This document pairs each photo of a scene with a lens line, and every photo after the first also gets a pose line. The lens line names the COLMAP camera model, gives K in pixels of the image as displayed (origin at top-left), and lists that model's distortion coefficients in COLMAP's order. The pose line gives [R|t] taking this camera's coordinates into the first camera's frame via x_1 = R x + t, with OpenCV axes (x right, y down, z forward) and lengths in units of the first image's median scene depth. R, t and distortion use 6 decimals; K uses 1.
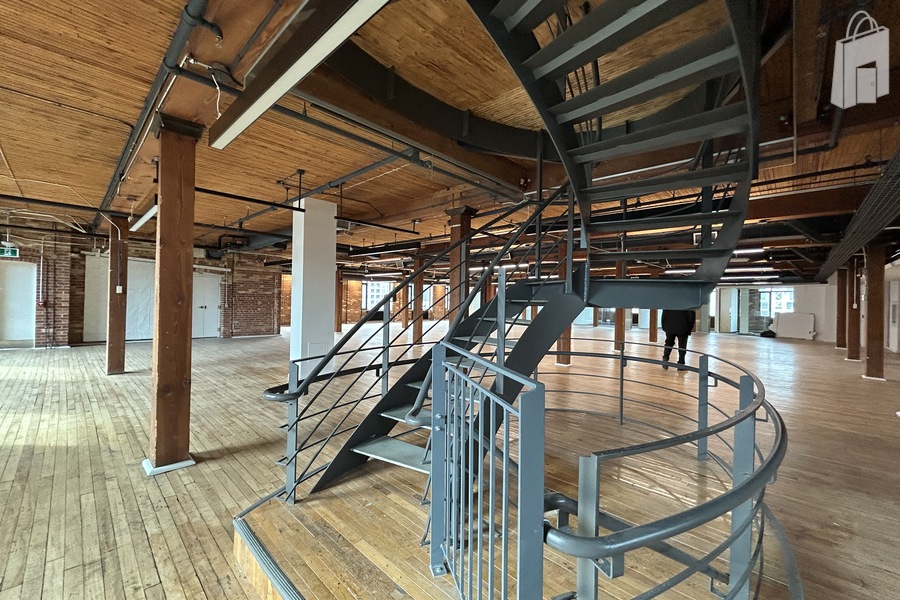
lens RADIAL K [[362.9, 0, 449.5], [0, 362.9, 297.9], [0, 0, 1]] dist [-0.002166, 0.000191]
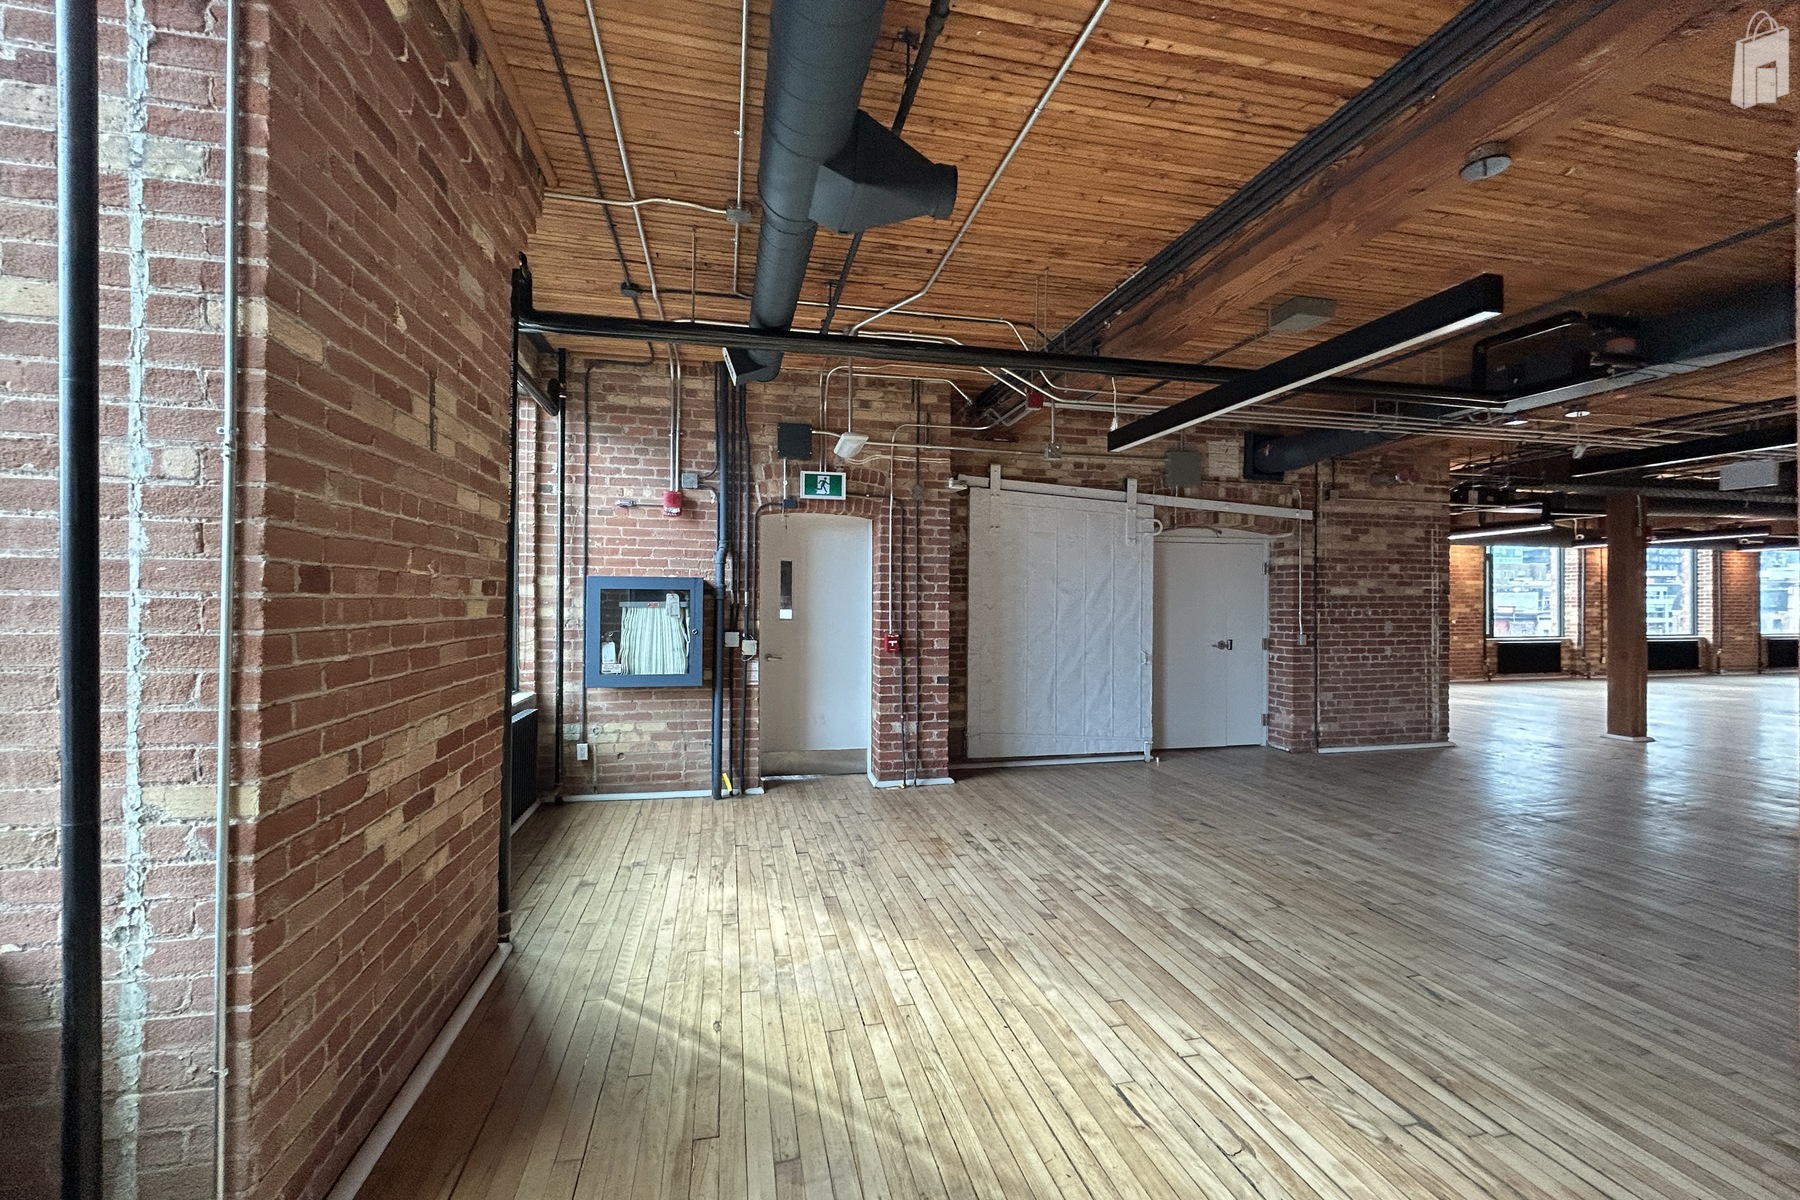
lens RADIAL K [[725.9, 0, 889.9], [0, 725.9, 599.7], [0, 0, 1]] dist [-0.002166, 0.000191]
pose [[0.828929, -0.024177, -0.558832, -0.648434], [0.021571, 0.999704, -0.011255, -0.012226], [0.558938, -0.002725, 0.829205, 0.395666]]
